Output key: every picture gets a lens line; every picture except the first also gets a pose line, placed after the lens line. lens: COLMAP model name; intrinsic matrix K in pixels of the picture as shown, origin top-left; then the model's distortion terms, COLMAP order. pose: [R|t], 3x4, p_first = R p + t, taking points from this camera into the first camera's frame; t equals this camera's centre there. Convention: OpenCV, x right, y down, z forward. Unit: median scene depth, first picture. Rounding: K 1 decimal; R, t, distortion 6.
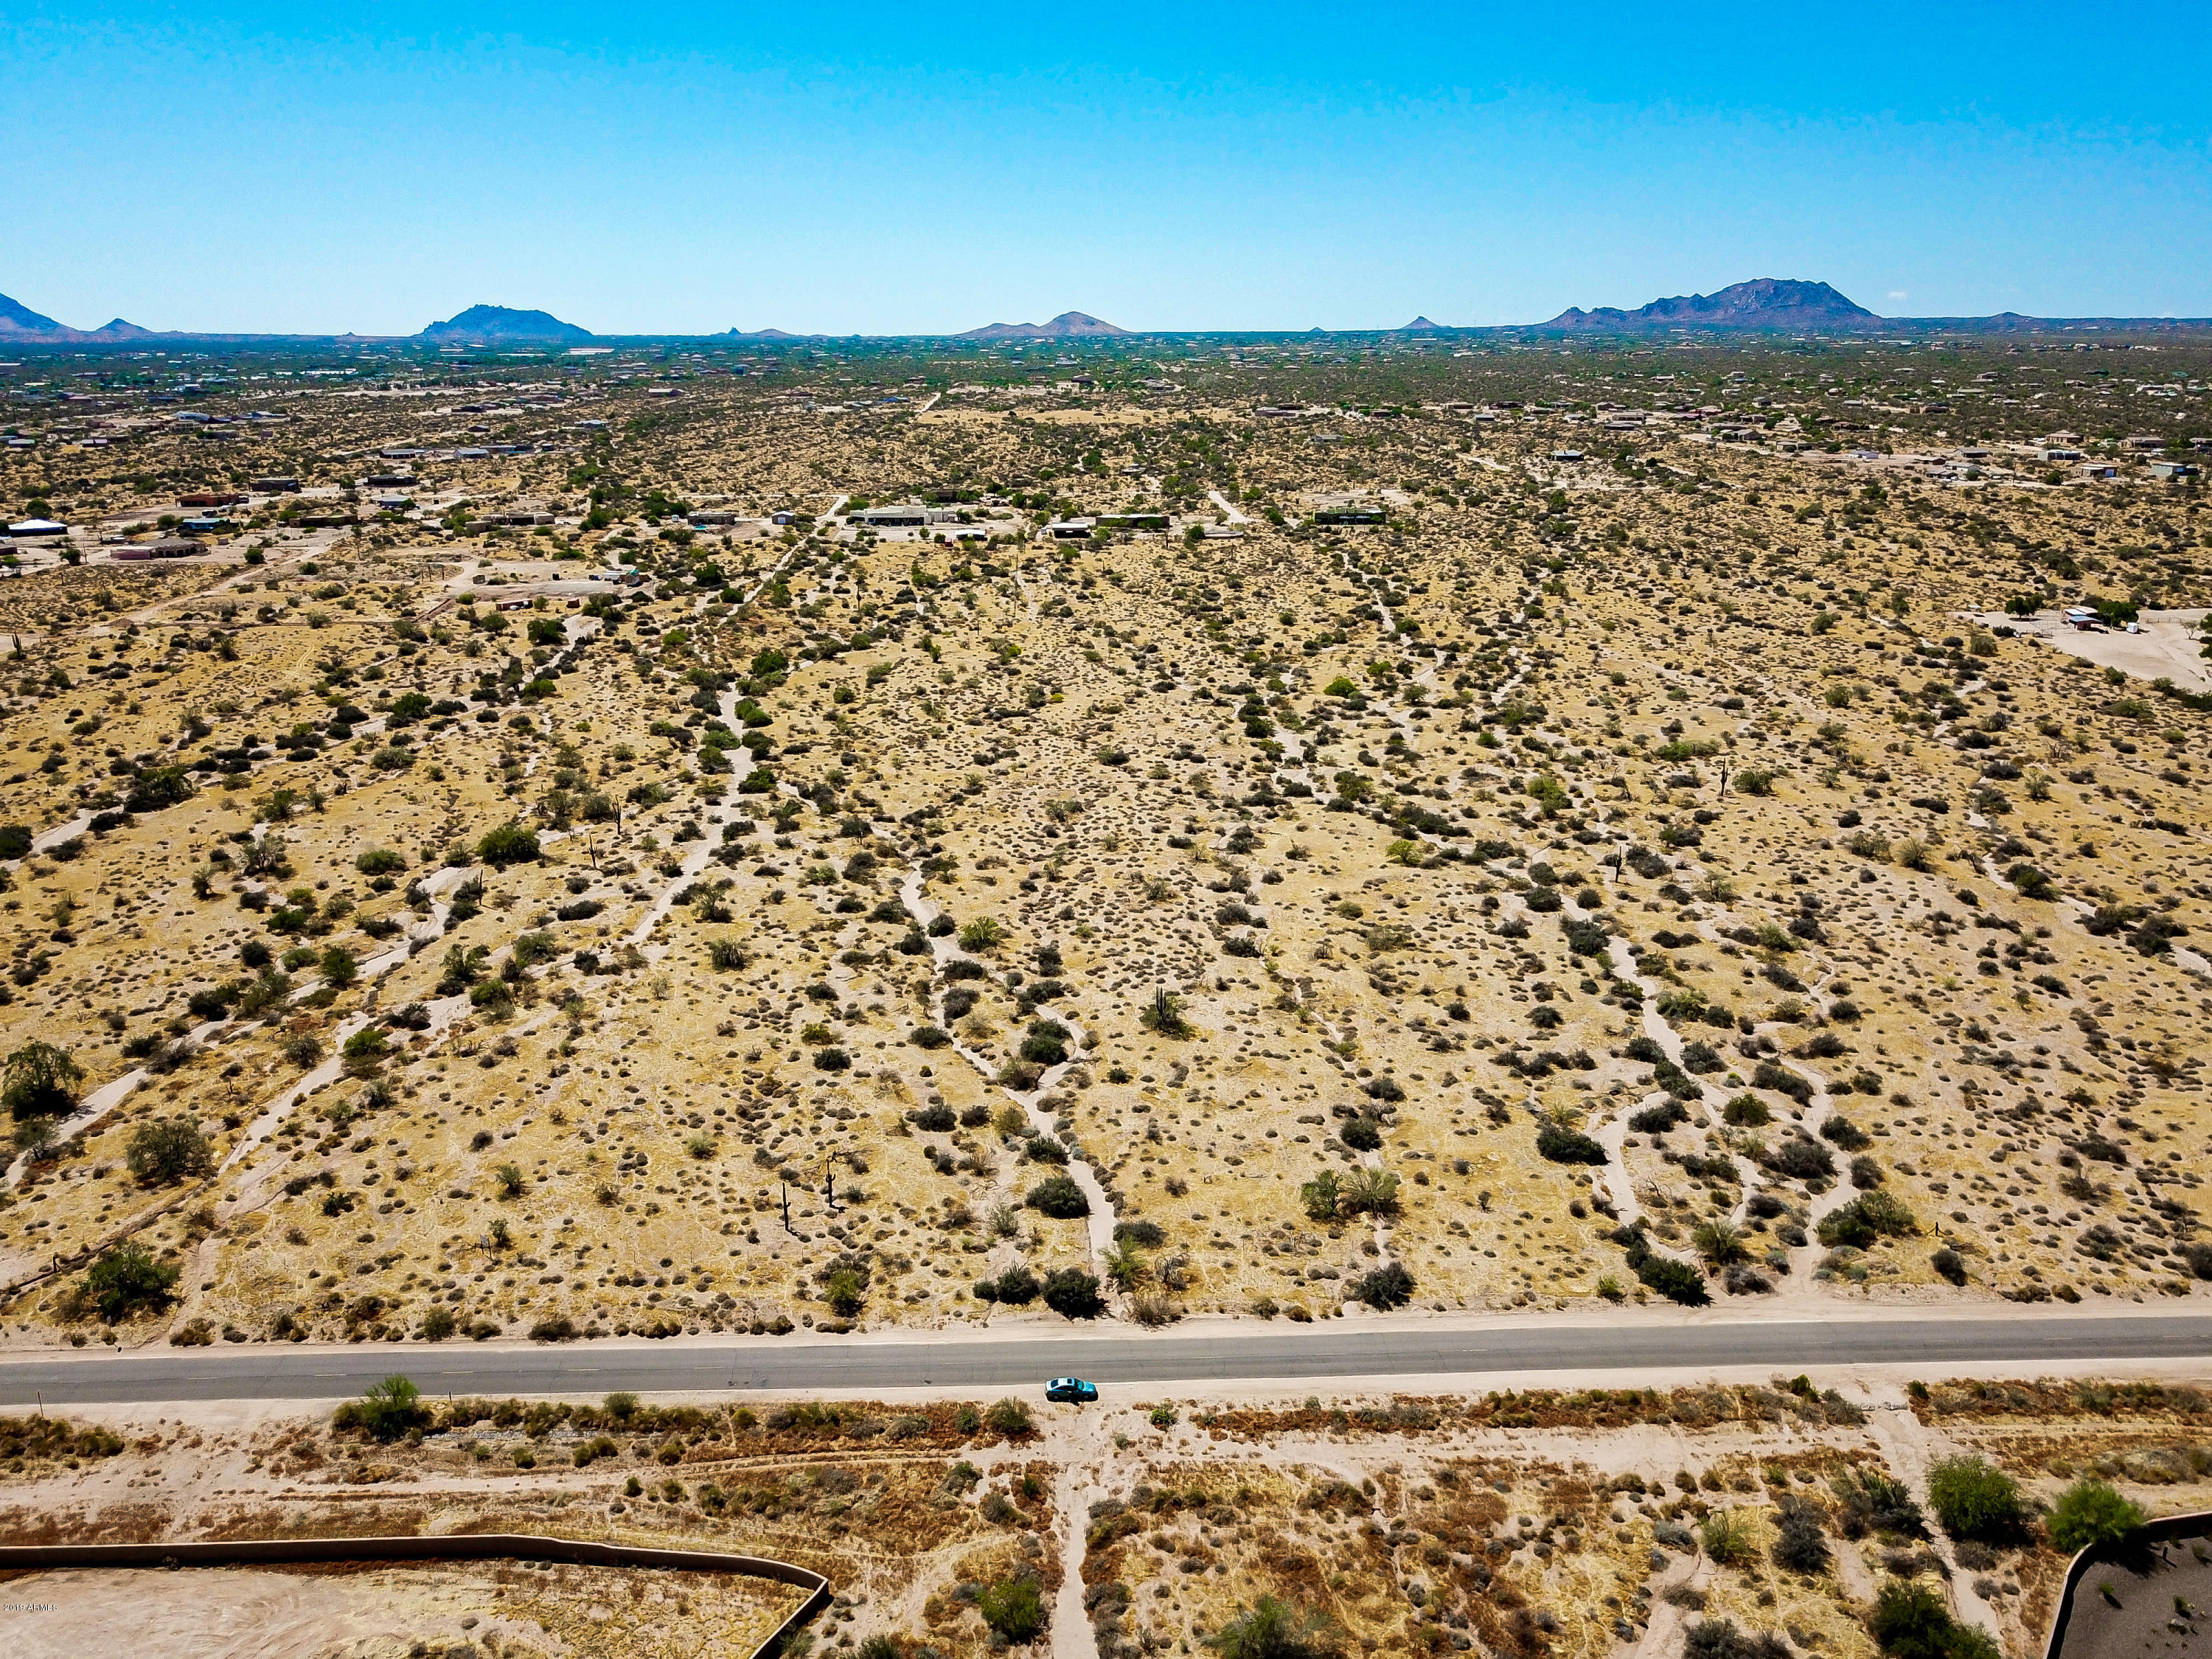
lens RADIAL K [[1705.1, 0, 1094.4], [0, 1705.1, 826.5], [0, 0, 1]] dist [-0.002407, 0.006832]
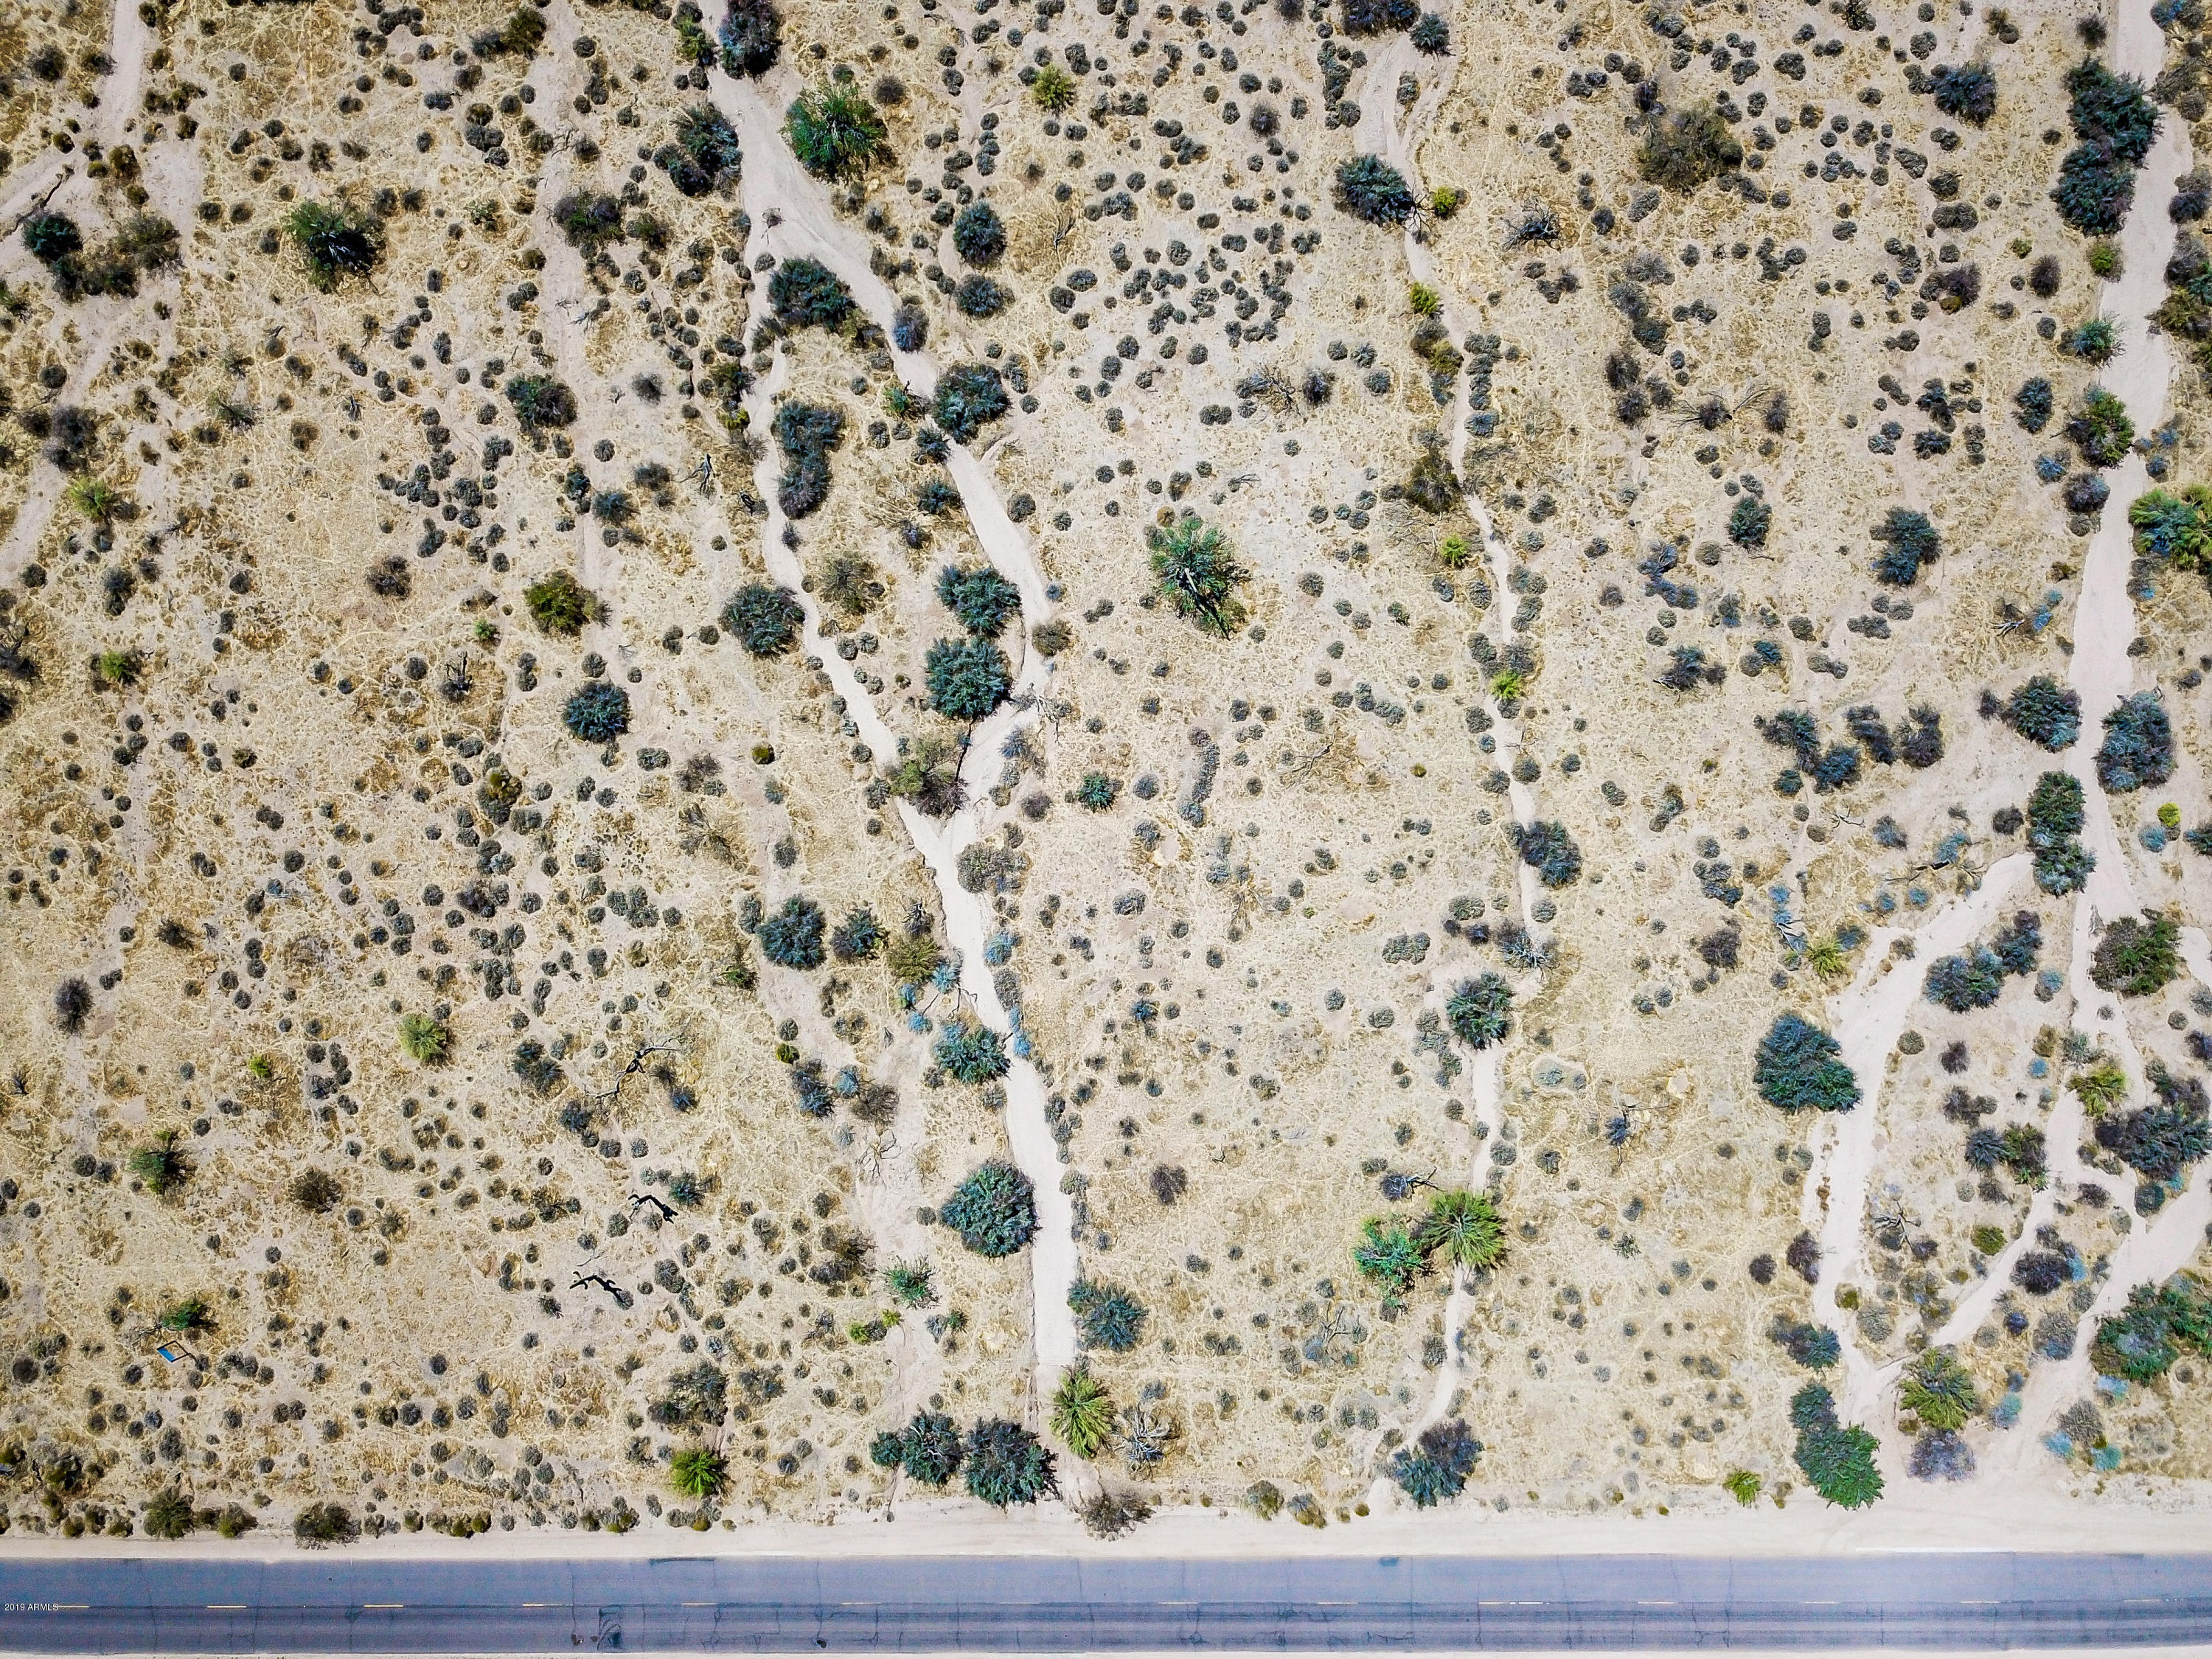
lens RADIAL K [[1705.1, 0, 1094.4], [0, 1705.1, 826.5], [0, 0, 1]] dist [-0.002407, 0.006832]
pose [[0.999595, 0.026793, -0.009570, 0.022810], [0.000559, 0.317806, 0.948156, -0.469052], [0.028445, -0.947777, 0.317662, 0.949435]]
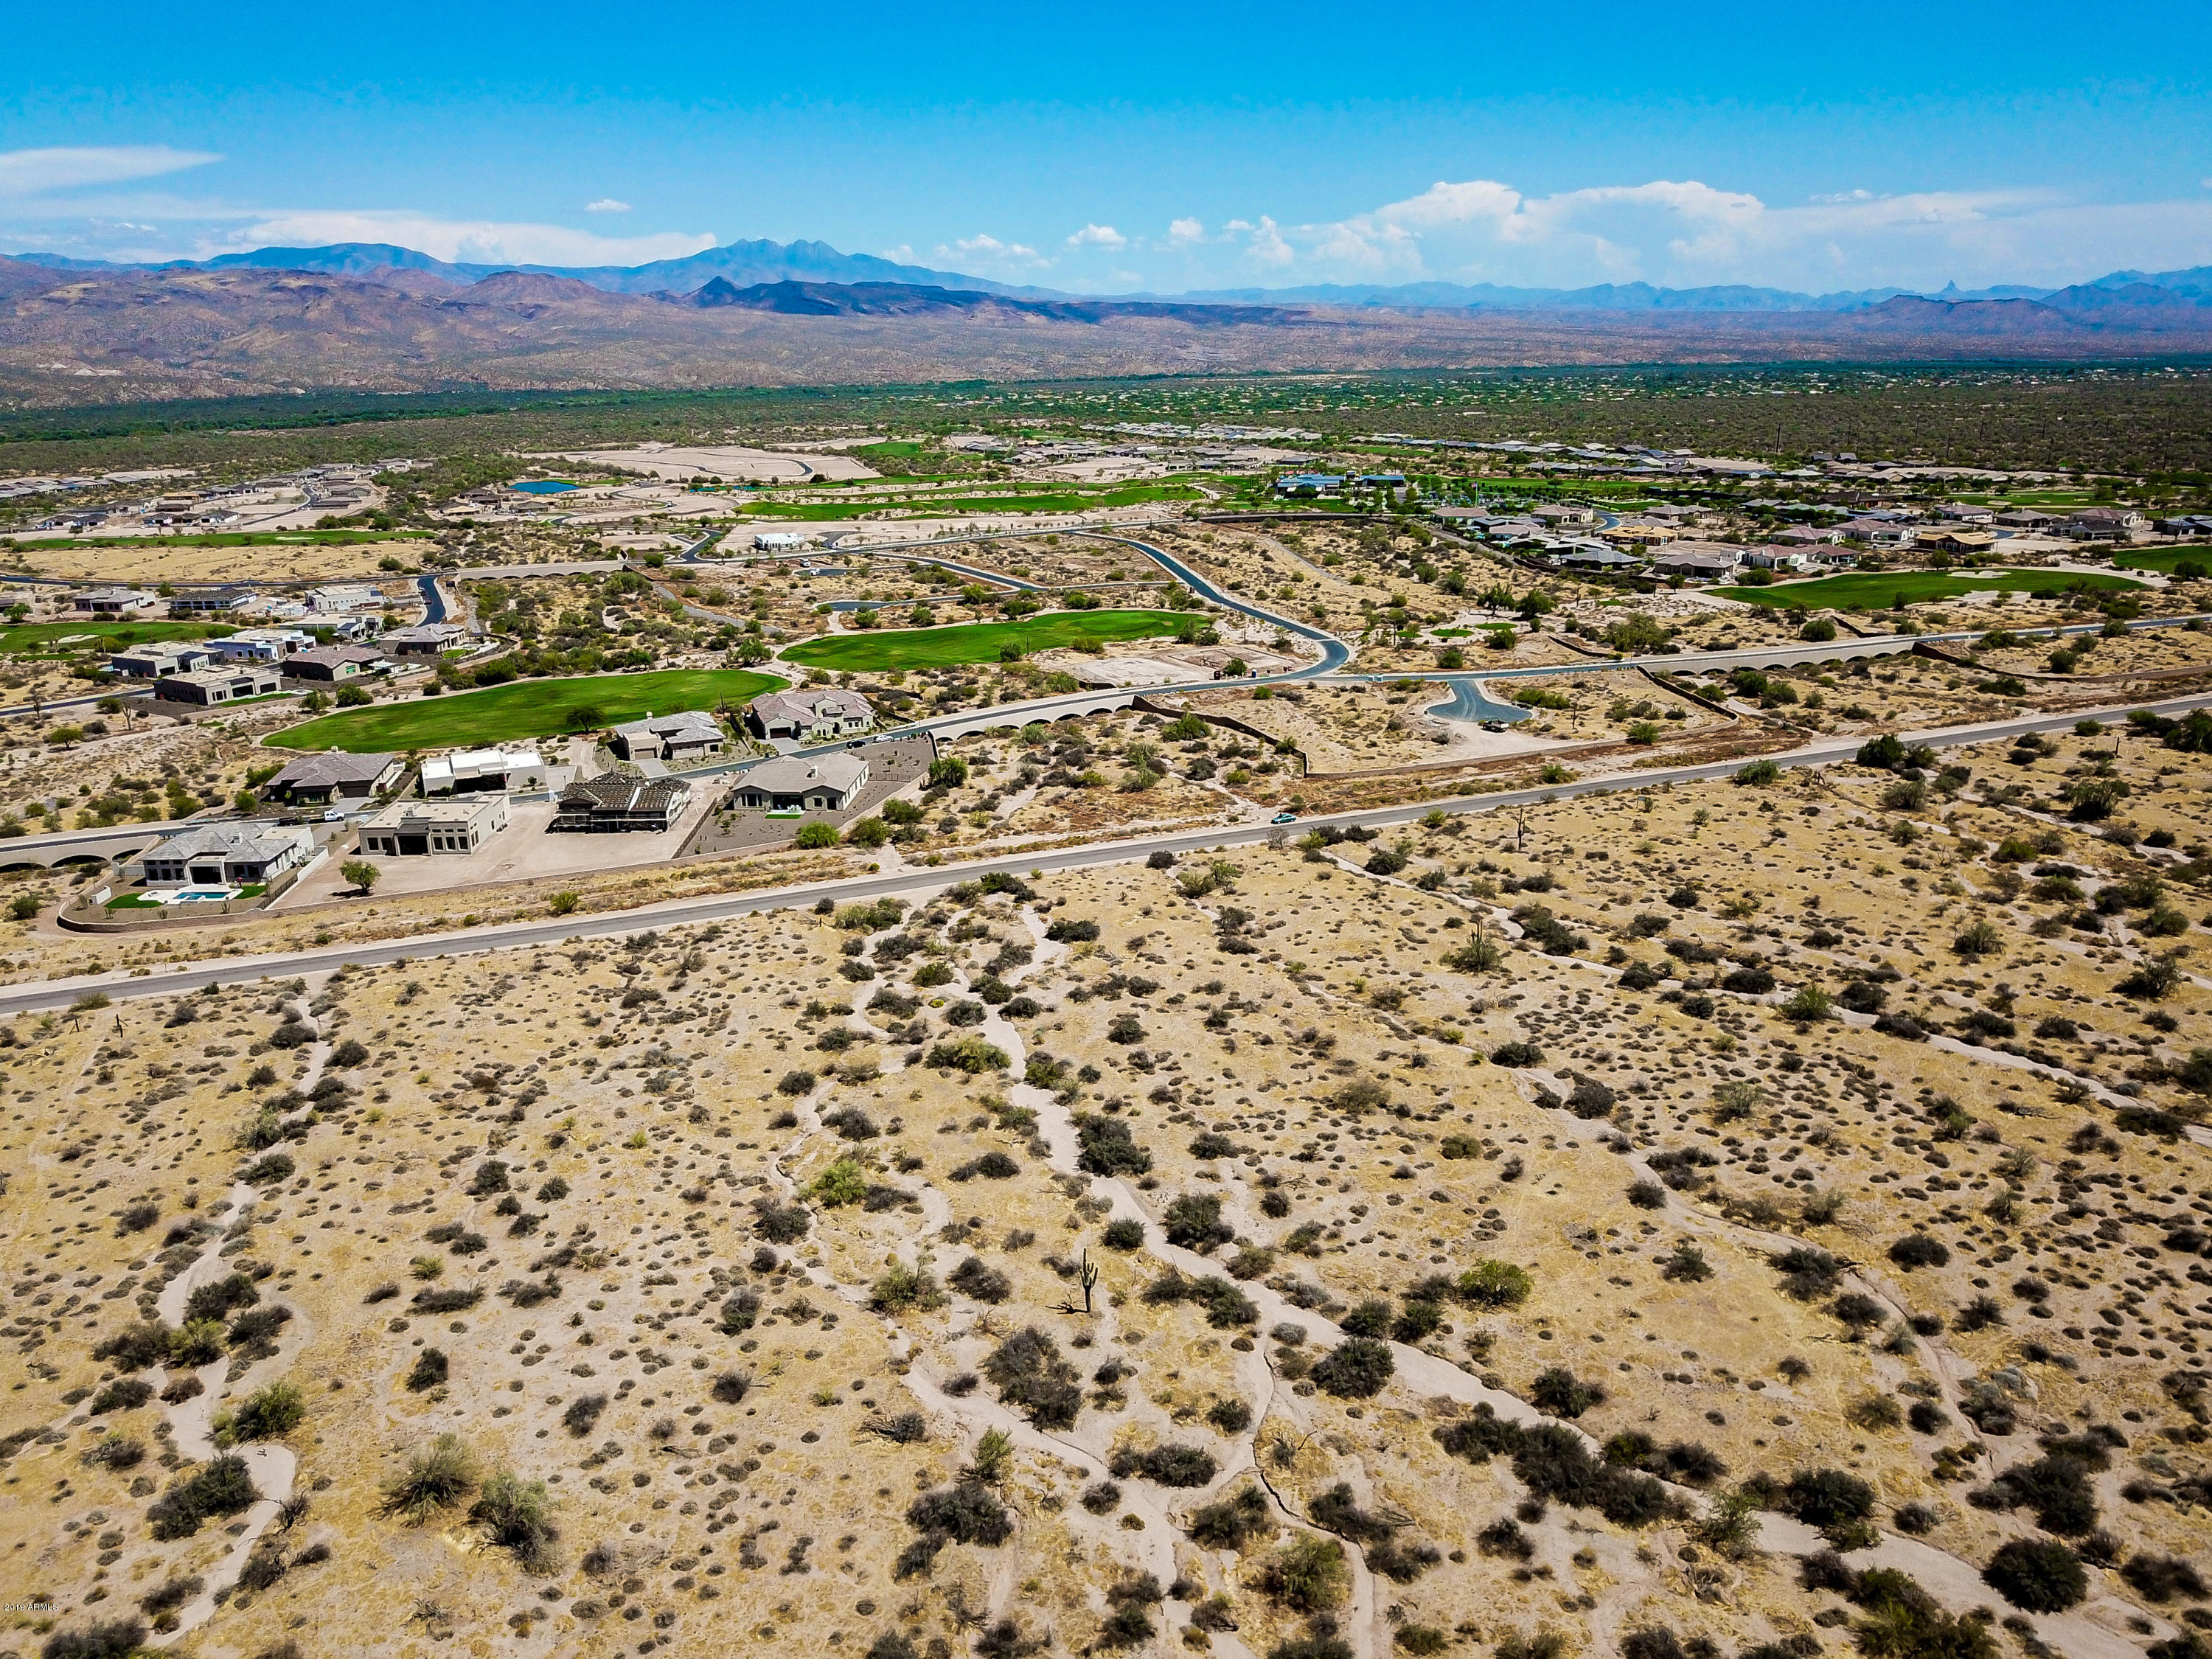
lens RADIAL K [[1709.4, 0, 1097.3], [0, 1709.4, 834.2], [0, 0, 1]] dist [-0.001182, 0.001804]
pose [[-0.935071, 0.117529, -0.334409, 0.728550], [-0.078031, 0.852034, 0.517638, -0.568831], [0.345766, 0.510122, -0.787541, 2.116239]]
